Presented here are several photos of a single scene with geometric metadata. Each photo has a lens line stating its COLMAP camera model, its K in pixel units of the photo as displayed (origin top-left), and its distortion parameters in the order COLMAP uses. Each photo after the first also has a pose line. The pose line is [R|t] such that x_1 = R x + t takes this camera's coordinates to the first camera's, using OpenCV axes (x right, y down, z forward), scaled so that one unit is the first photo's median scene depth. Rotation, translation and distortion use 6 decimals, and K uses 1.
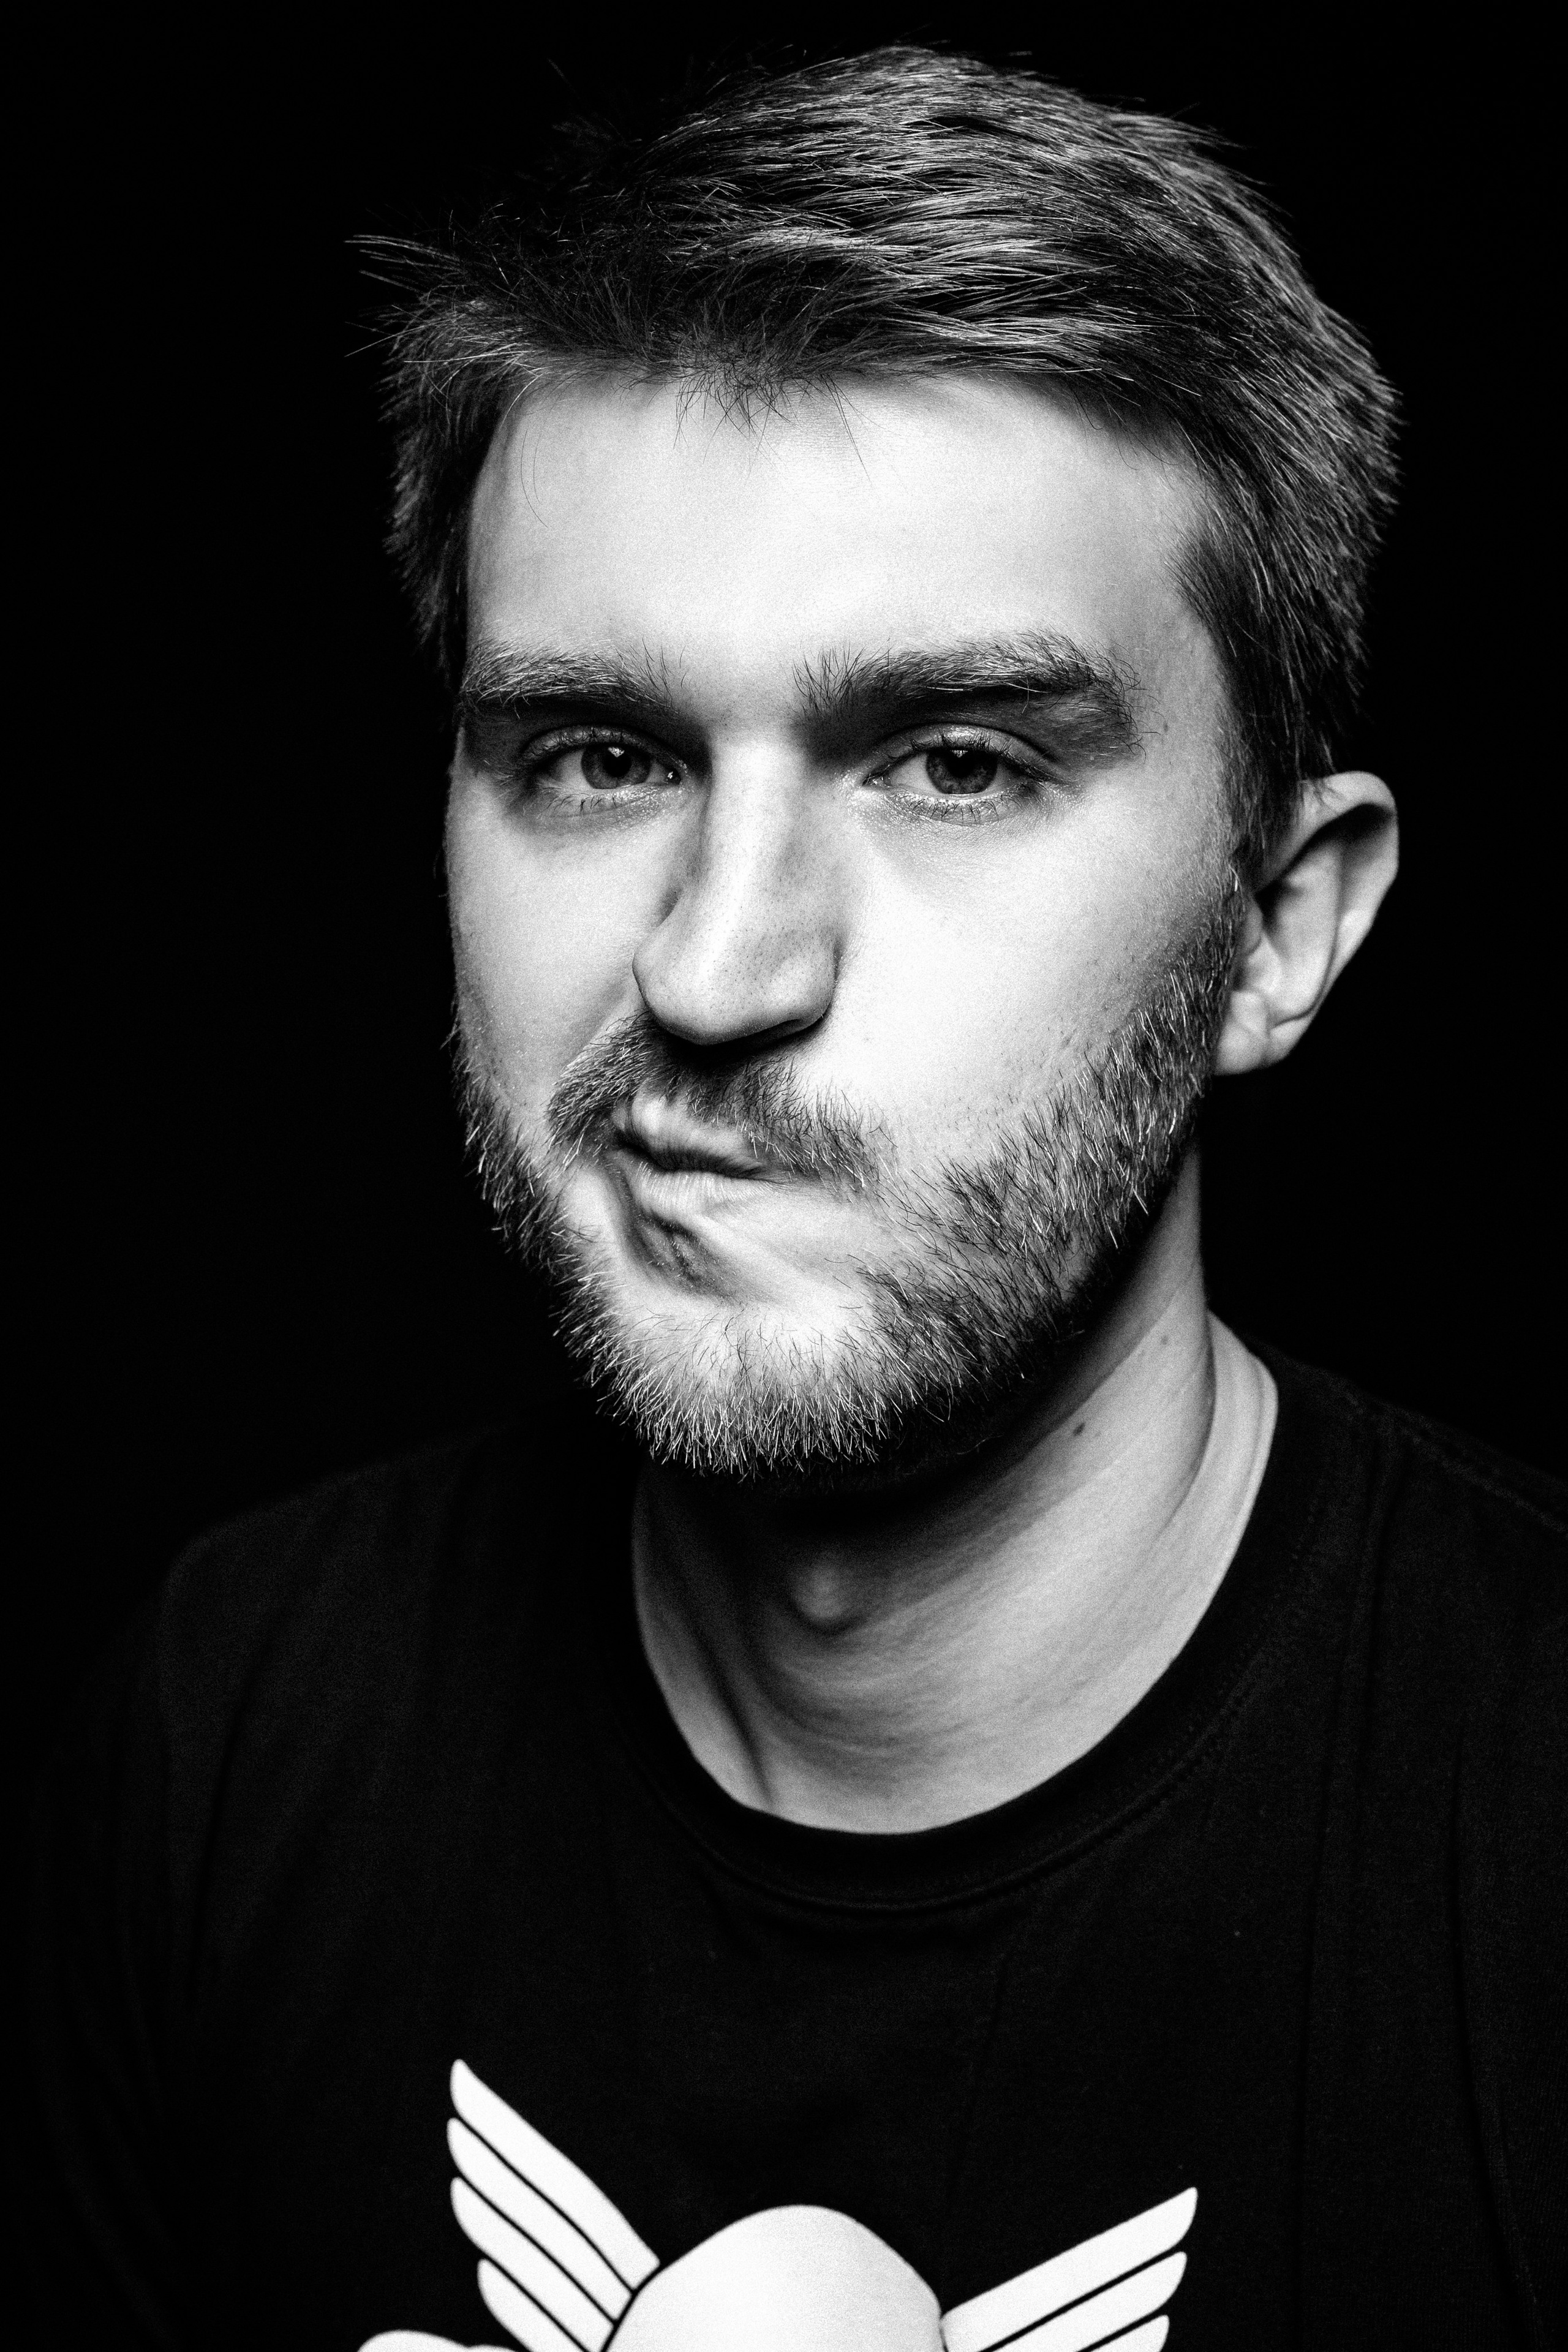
lens RADIAL K [[3482.2, 0, 783.2], [0, 3482.2, 1080.3], [0, 0, 1]] dist [-0.253775, 1.437360]
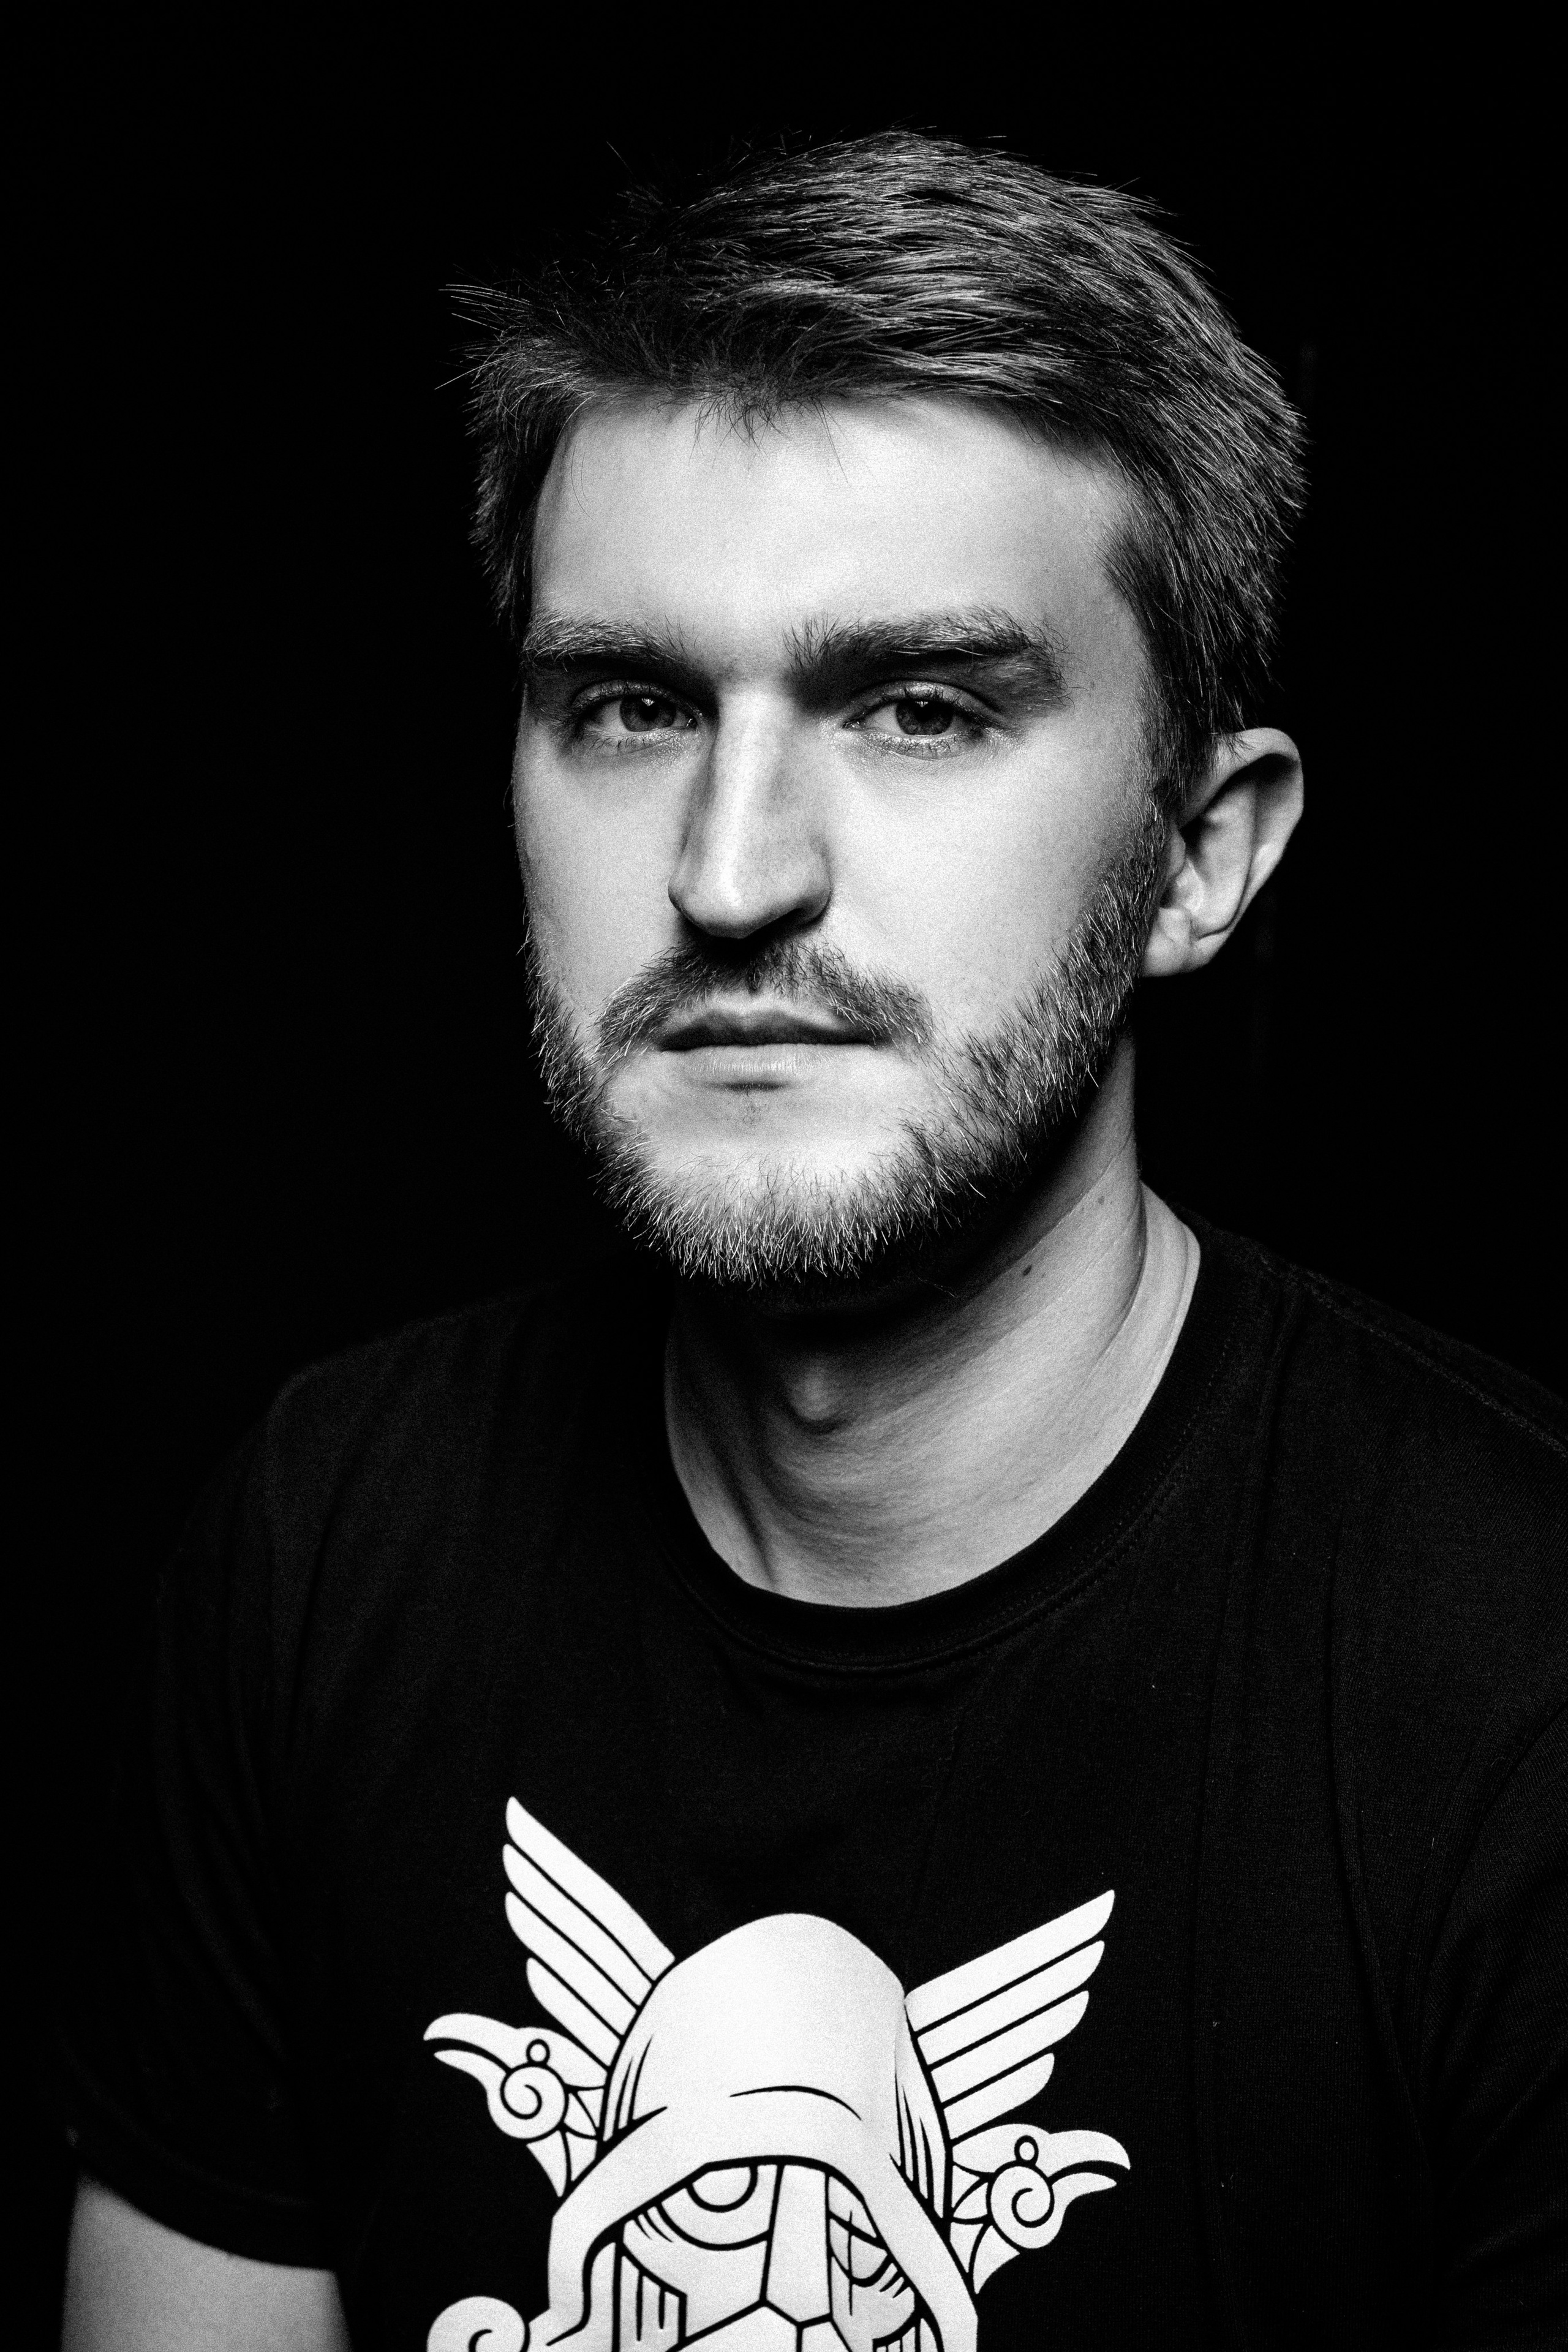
lens RADIAL K [[3482.2, 0, 783.2], [0, 3482.2, 1080.3], [0, 0, 1]] dist [-0.253775, 1.437360]
pose [[0.999312, 0.011268, -0.035333, 0.044739], [-0.011708, 0.999856, -0.012252, 0.053778], [0.035190, 0.012657, 0.999300, -0.227540]]
